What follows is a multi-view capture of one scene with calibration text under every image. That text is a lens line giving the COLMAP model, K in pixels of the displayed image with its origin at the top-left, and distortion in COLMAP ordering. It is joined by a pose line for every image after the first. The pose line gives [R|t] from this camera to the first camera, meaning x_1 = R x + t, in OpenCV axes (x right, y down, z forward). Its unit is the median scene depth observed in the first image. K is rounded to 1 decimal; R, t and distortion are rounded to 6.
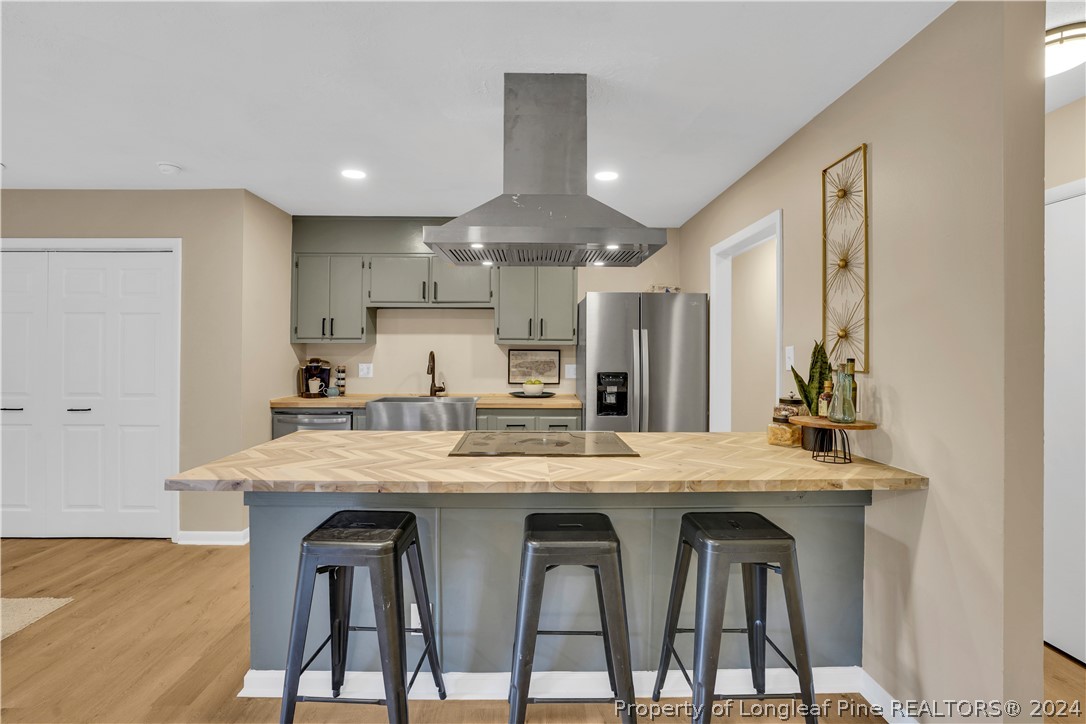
lens RADIAL K [[512.1, 0, 541.9], [0, 512.1, 351.6], [0, 0, 1]] dist [-0.062532, 0.025562]
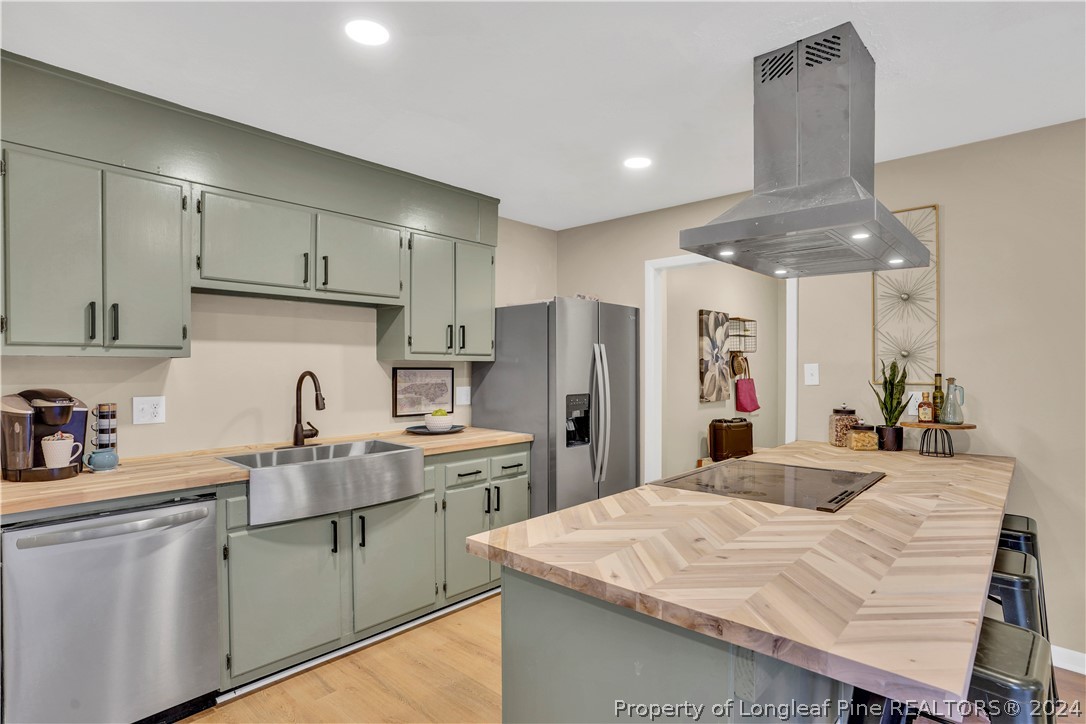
lens RADIAL K [[557.8, 0, 542.4], [0, 557.8, 366.9], [0, 0, 1]] dist [-0.014198, -0.000163]
pose [[0.695361, -0.003887, 0.718651, -0.500977], [0.006410, 0.999979, -0.000794, -0.003688], [-0.718633, 0.005159, 0.695371, 0.351454]]
